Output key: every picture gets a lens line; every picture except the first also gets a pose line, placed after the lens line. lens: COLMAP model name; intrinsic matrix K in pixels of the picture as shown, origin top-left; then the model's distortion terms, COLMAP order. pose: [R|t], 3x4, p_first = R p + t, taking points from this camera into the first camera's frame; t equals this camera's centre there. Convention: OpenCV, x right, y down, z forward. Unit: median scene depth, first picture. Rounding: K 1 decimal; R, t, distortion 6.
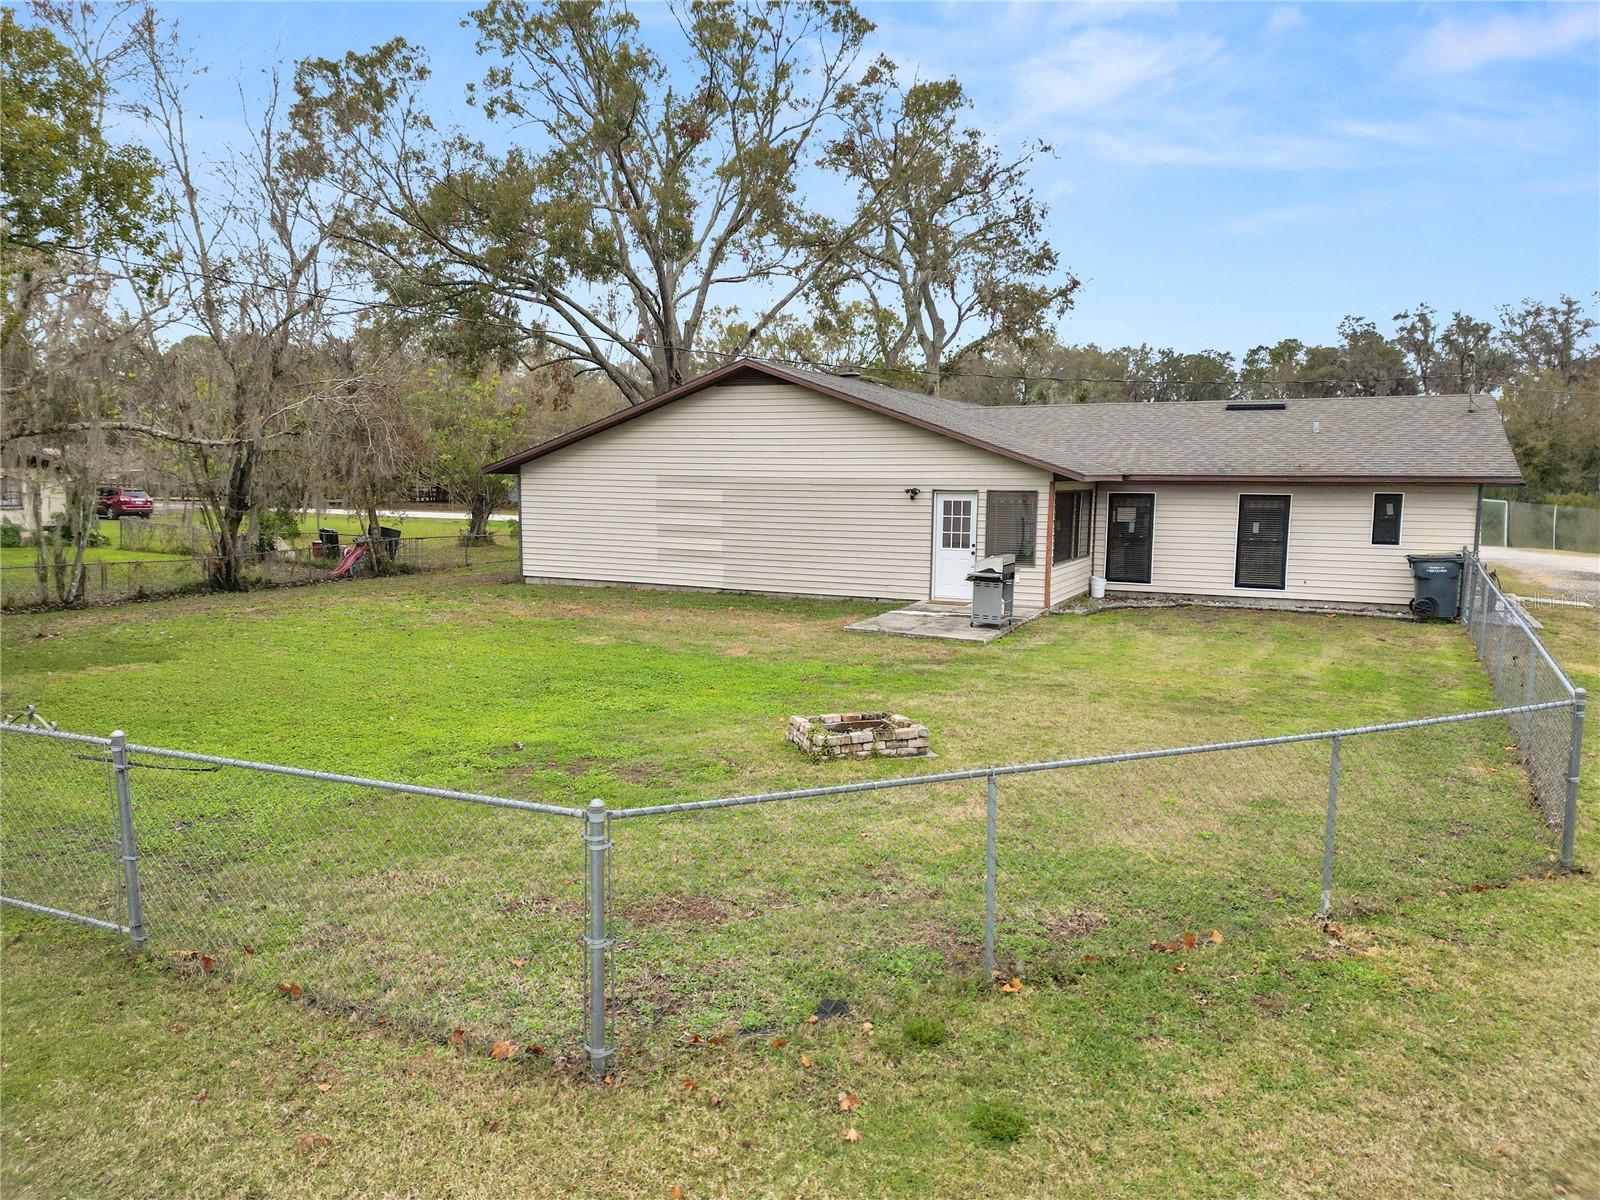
lens RADIAL K [[1108.8, 0, 795.6], [0, 1108.8, 603.2], [0, 0, 1]] dist [0.088134, -0.082327]
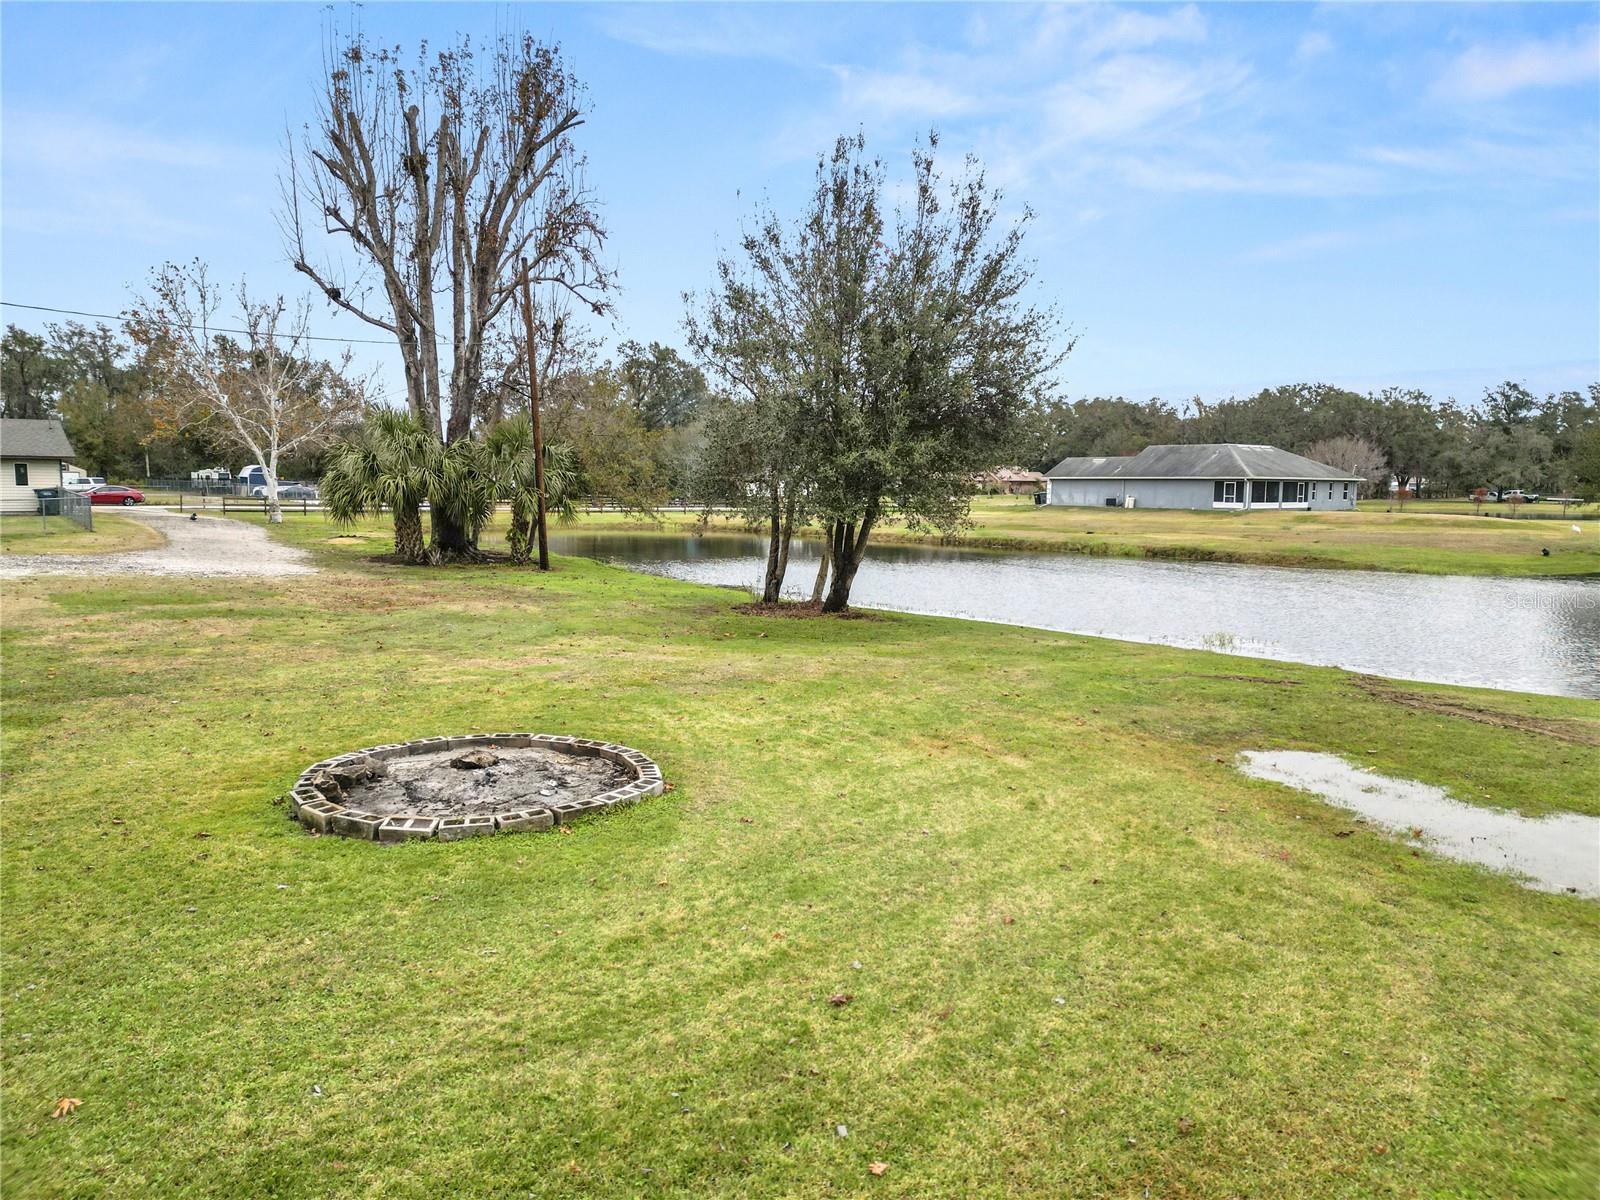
lens RADIAL K [[1124.7, 0, 798.7], [0, 1124.7, 593.8], [0, 0, 1]] dist [0.091092, -0.085757]
pose [[0.439972, -0.096944, 0.892763, -0.790685], [0.100902, 0.993197, 0.058124, 0.167226], [-0.892325, 0.064509, 0.446761, -1.275652]]
